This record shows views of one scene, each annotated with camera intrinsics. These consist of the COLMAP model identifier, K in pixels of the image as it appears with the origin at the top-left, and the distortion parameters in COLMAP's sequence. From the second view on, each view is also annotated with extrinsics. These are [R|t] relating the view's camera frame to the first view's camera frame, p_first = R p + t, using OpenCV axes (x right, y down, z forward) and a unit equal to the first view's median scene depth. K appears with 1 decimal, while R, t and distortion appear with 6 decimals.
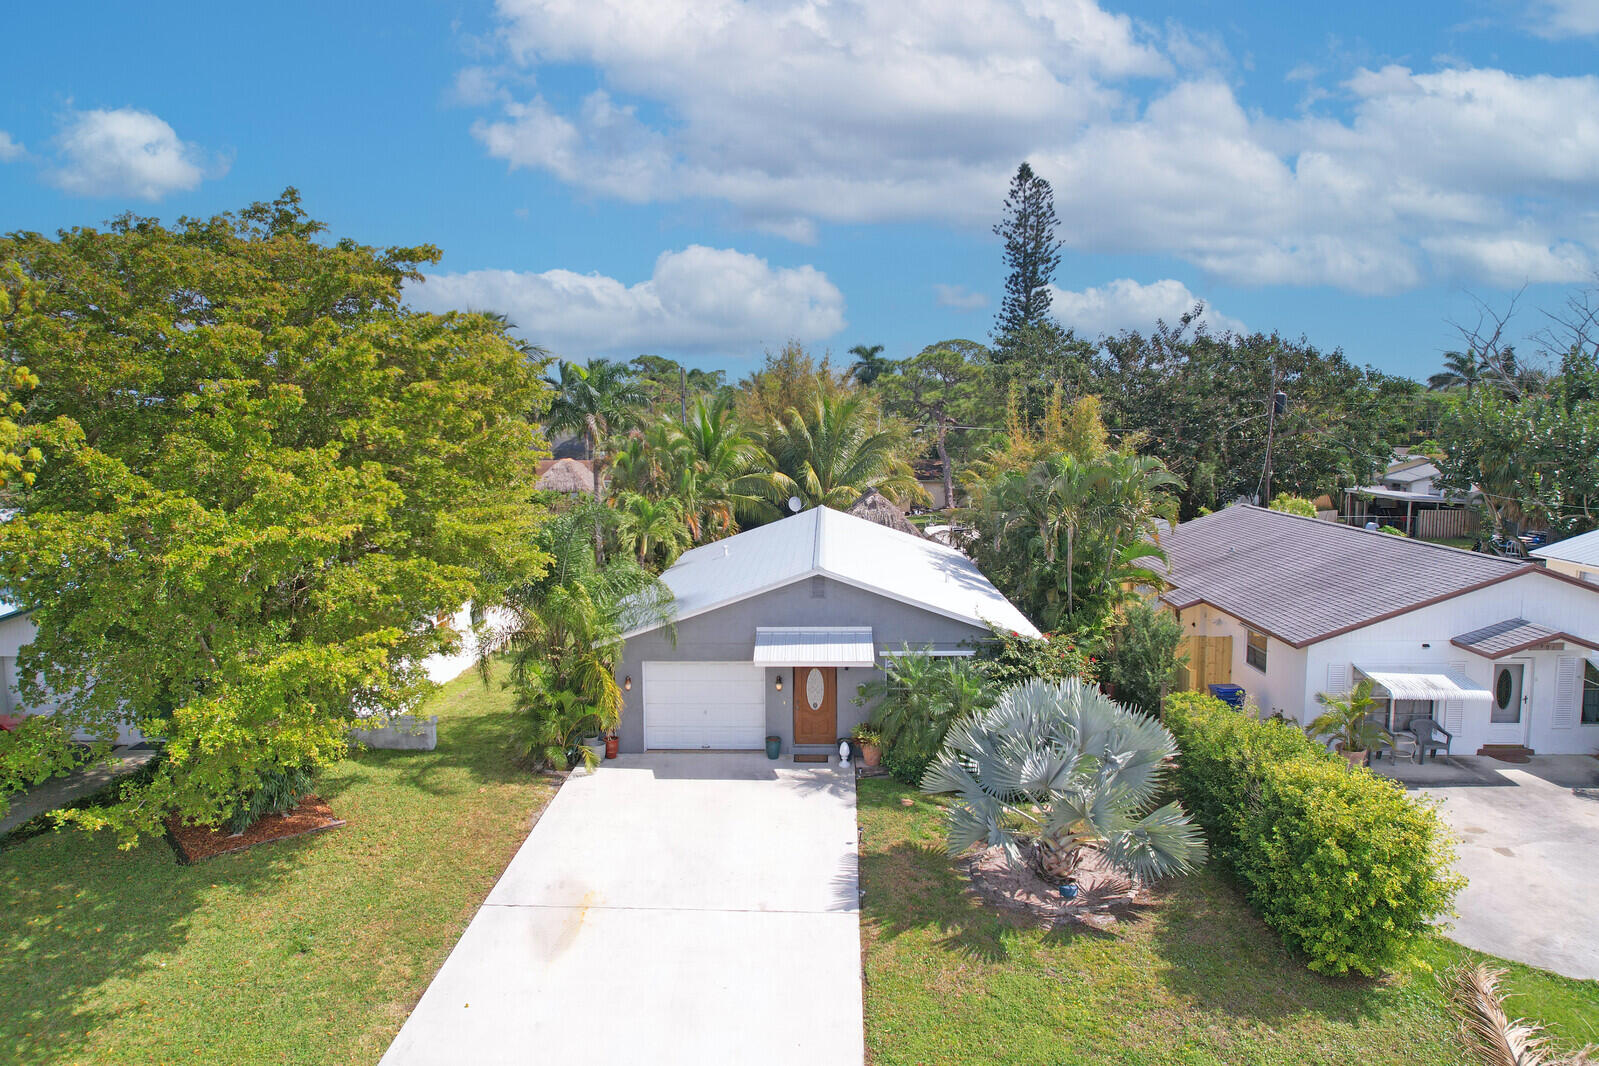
lens RADIAL K [[1019.8, 0, 799.5], [0, 1019.8, 533.0], [0, 0, 1]] dist [-0.069608, 0.061044]
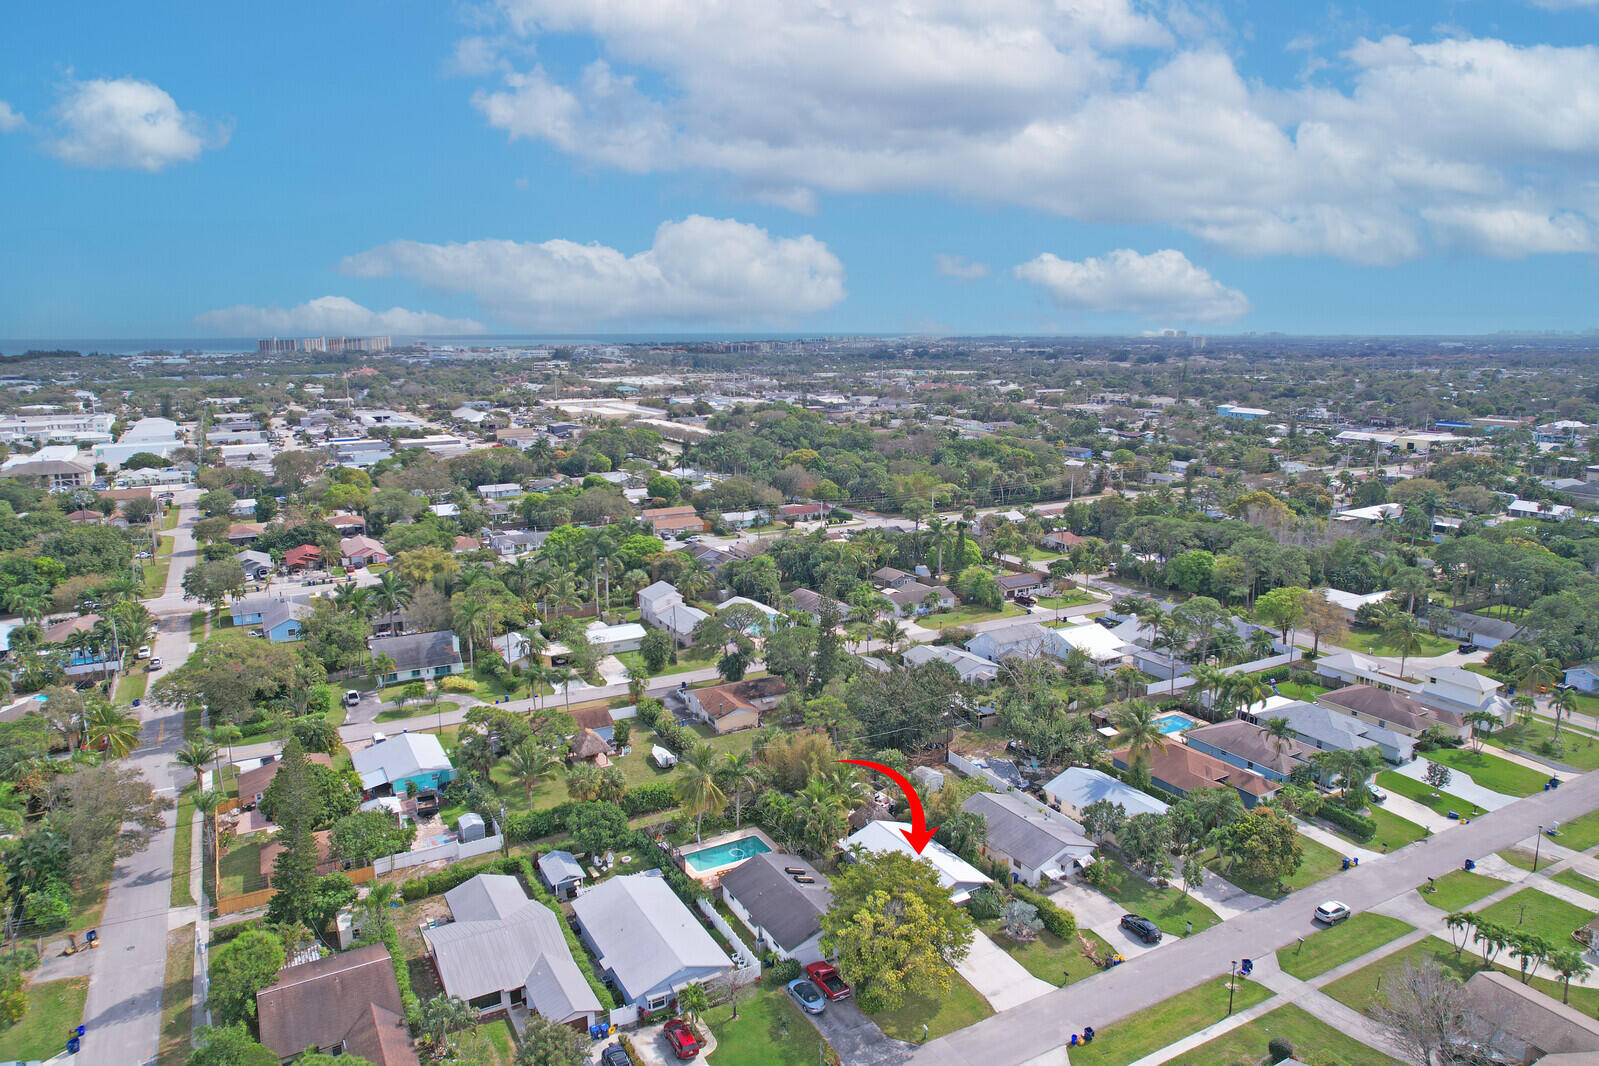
lens RADIAL K [[1019.8, 0, 799.5], [0, 1019.8, 533.0], [0, 0, 1]] dist [-0.069608, 0.061044]
pose [[0.853975, -0.097869, 0.511027, -2.954368], [0.053170, 0.993424, 0.101403, -2.160096], [-0.517590, -0.059424, 0.853563, -2.644270]]
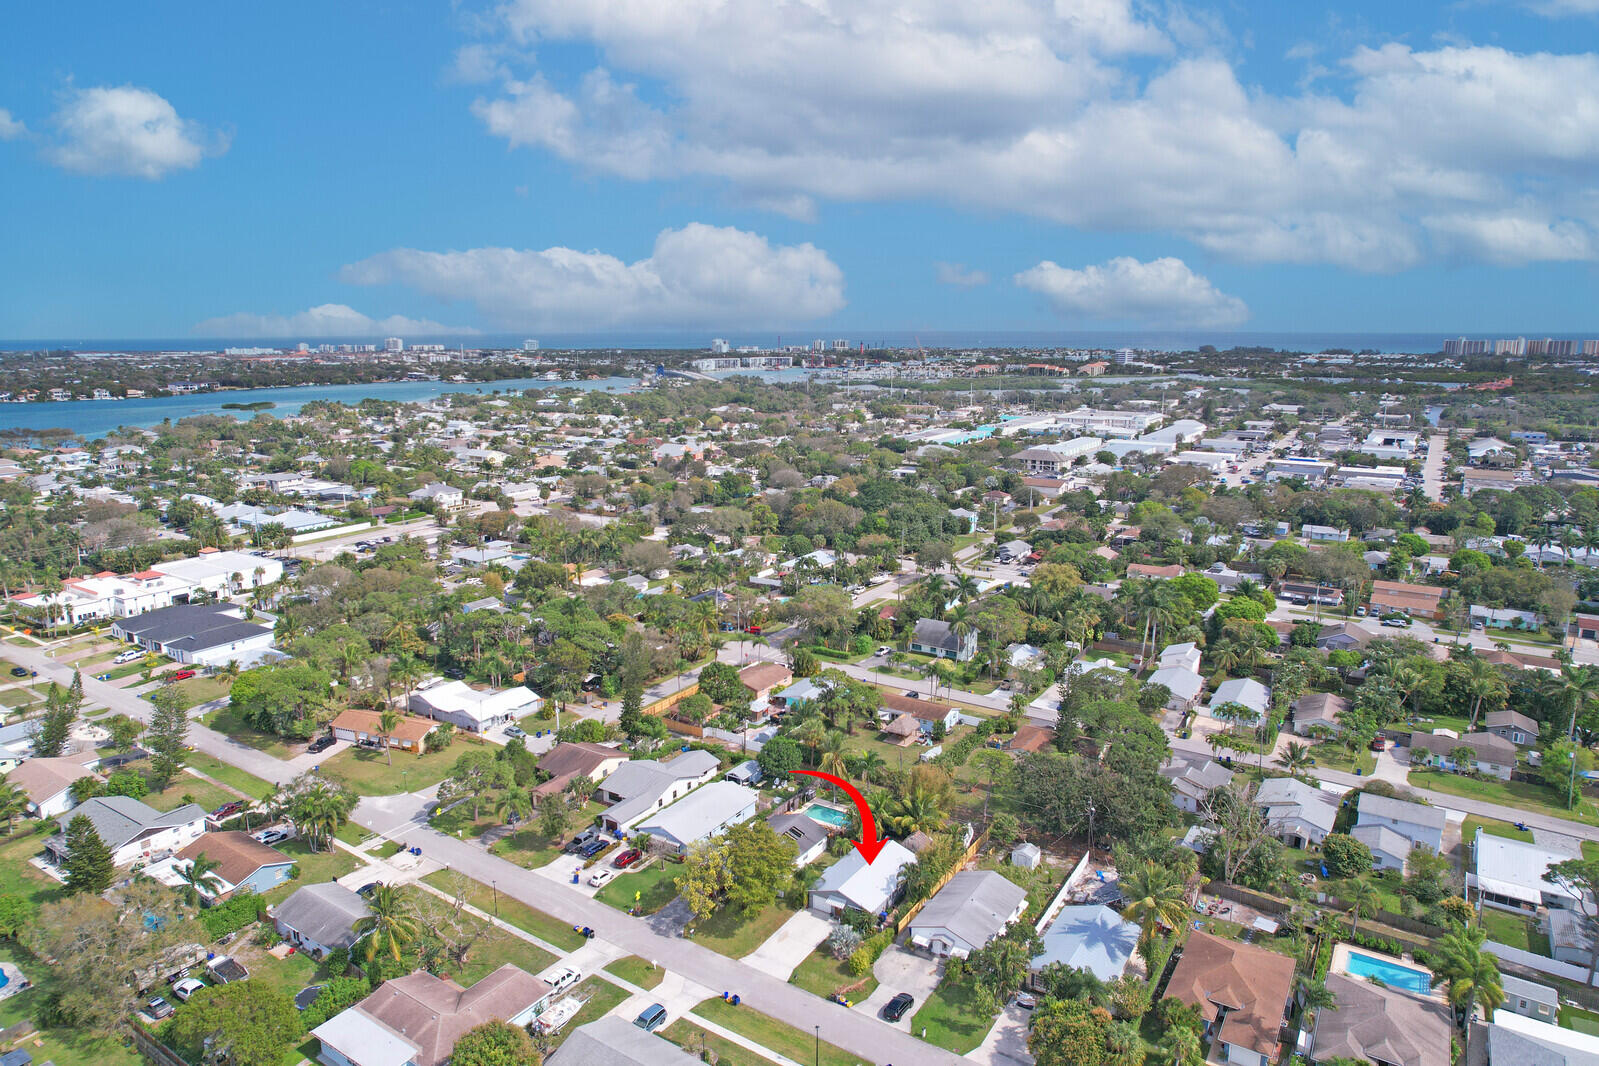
lens RADIAL K [[1019.8, 0, 799.5], [0, 1019.8, 533.0], [0, 0, 1]] dist [-0.069608, 0.061044]
pose [[0.856075, 0.108069, -0.505427, 2.651572], [-0.059827, 0.992042, 0.110783, -2.738775], [0.513377, -0.064600, 0.855728, -4.139948]]
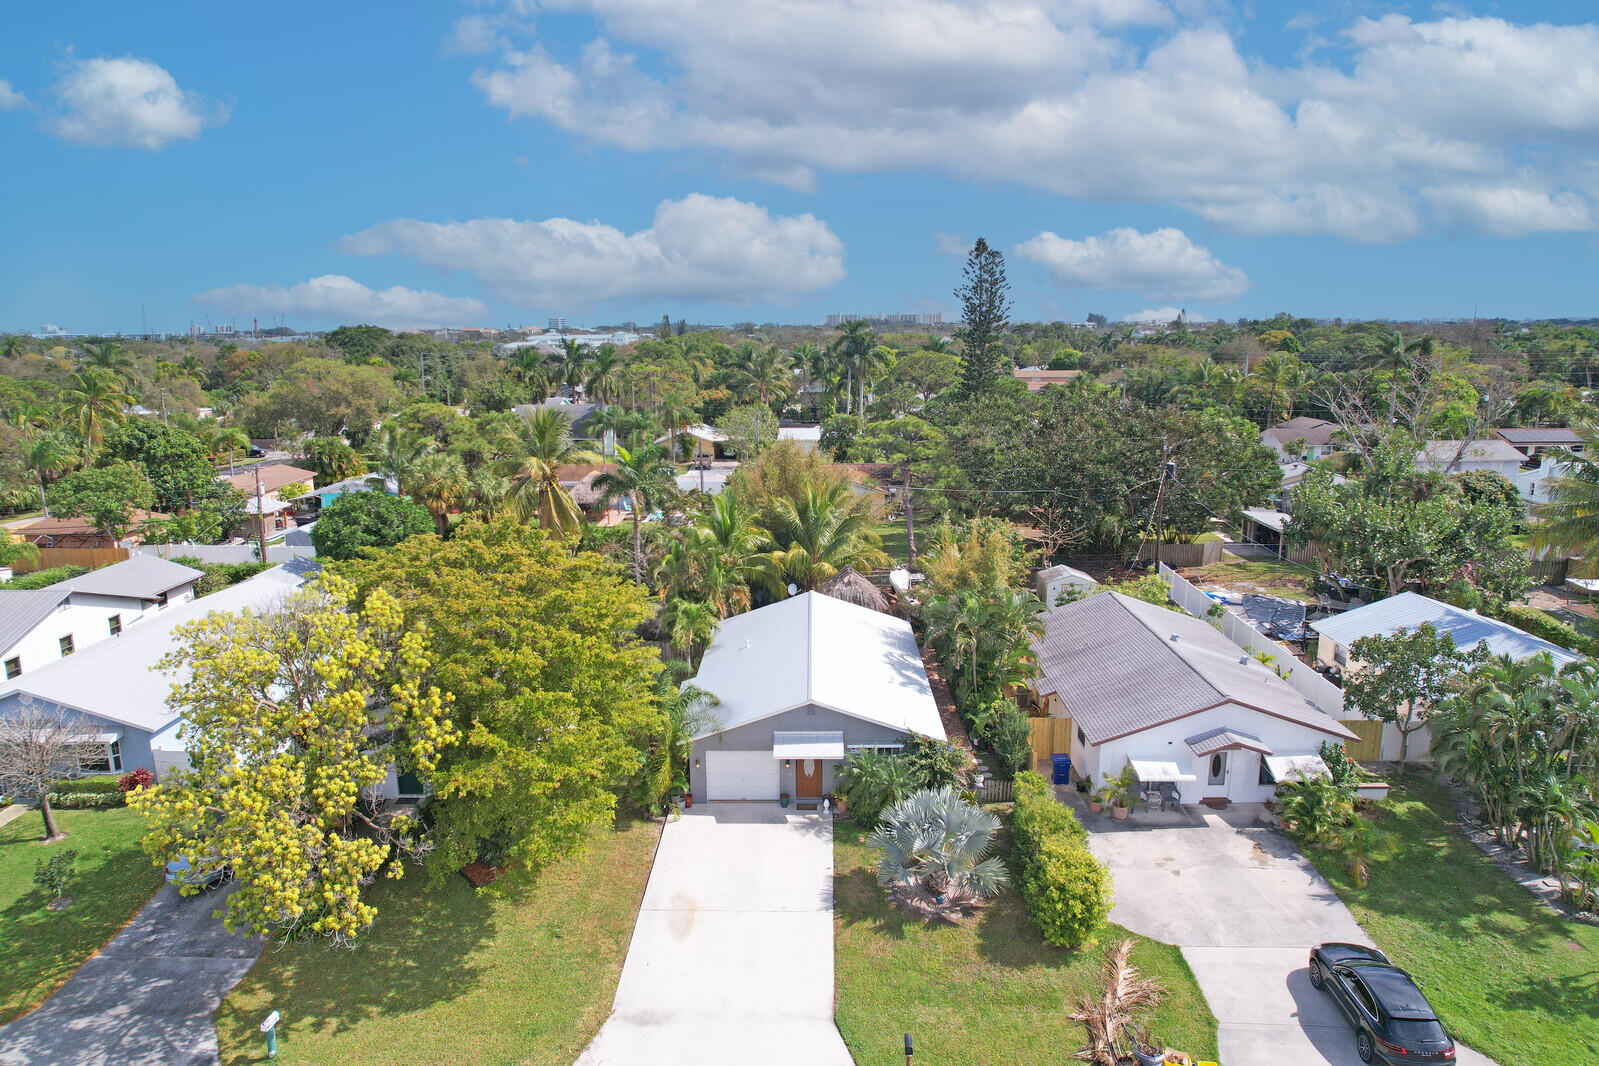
lens RADIAL K [[1019.8, 0, 799.5], [0, 1019.8, 533.0], [0, 0, 1]] dist [-0.069608, 0.061044]
pose [[0.999907, -0.003984, 0.013015, -0.021803], [0.002757, 0.995662, 0.093005, -0.405911], [-0.013329, -0.092960, 0.995581, -0.666859]]
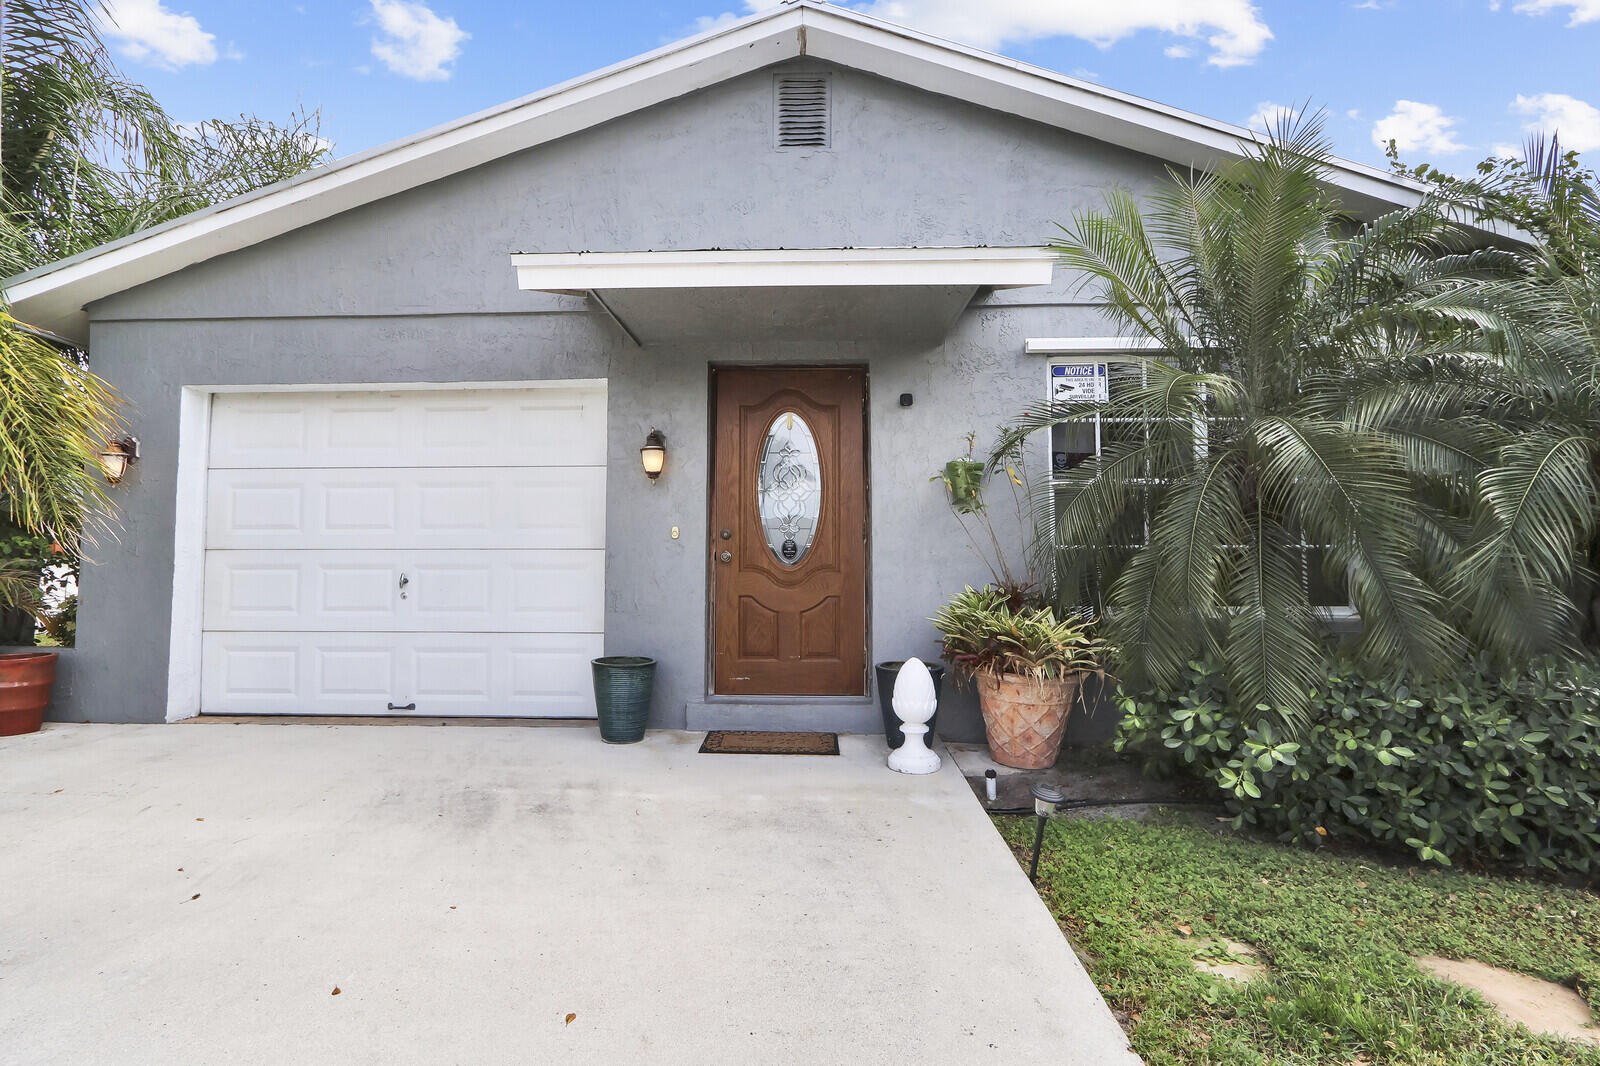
lens RADIAL K [[743.8, 0, 791.8], [0, 743.8, 541.9], [0, 0, 1]] dist [-0.009634, 0.000046]
pose [[0.999897, 0.009702, 0.010583, 0.014571], [-0.007984, 0.988384, -0.151769, 0.209673], [-0.011933, 0.151669, 0.988359, 0.845870]]
